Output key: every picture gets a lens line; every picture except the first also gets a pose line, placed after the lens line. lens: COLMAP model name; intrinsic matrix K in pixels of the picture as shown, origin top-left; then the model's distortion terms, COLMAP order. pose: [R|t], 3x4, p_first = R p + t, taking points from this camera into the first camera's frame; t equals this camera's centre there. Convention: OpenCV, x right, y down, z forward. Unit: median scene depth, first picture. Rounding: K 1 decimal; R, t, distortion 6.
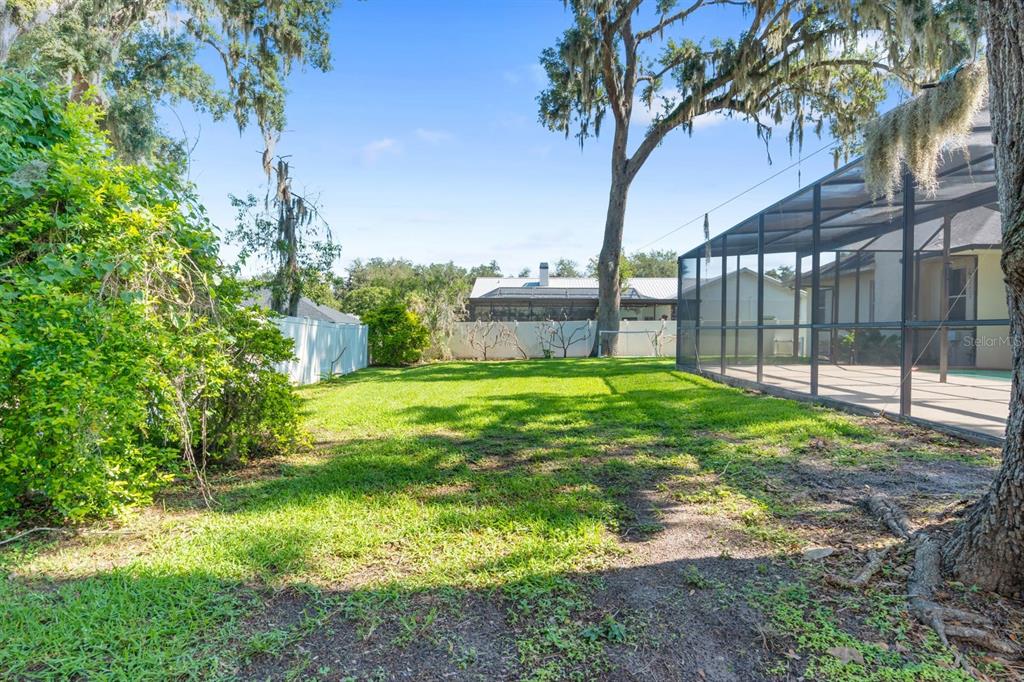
lens RADIAL K [[559.5, 0, 512.0], [0, 559.5, 341.0], [0, 0, 1]] dist [0.001284, 0.000349]
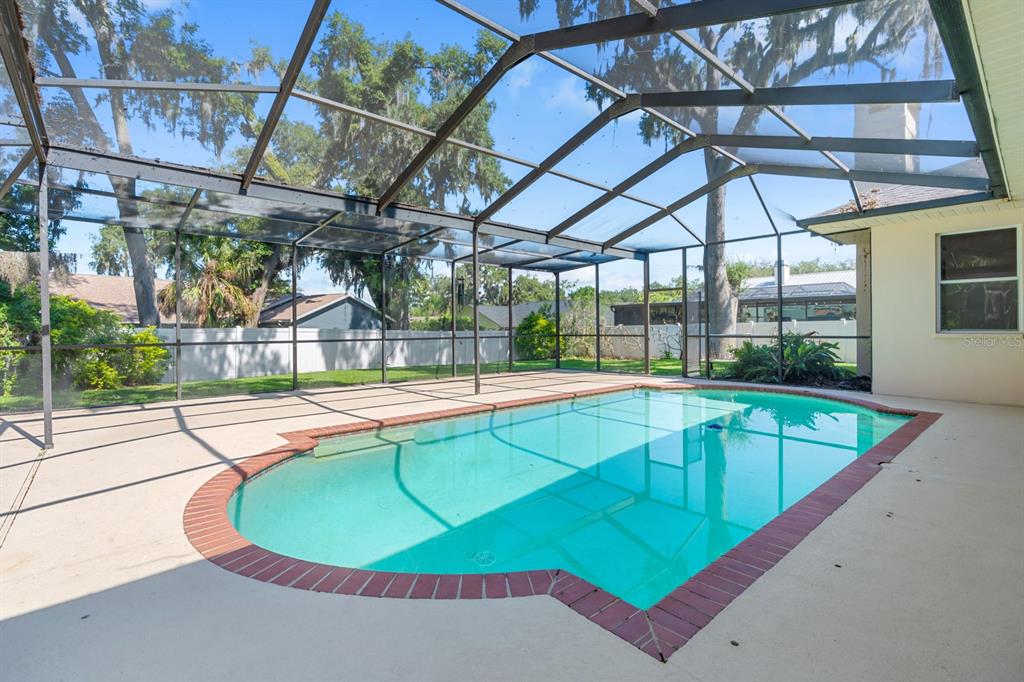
lens RADIAL K [[465.1, 0, 513.8], [0, 465.1, 332.0], [0, 0, 1]] dist [0.000526, 0.000197]
pose [[0.704684, -0.018310, -0.709285, 0.847892], [0.011544, 0.999831, -0.014342, -0.027061], [0.709427, 0.001919, 0.704776, 0.318525]]
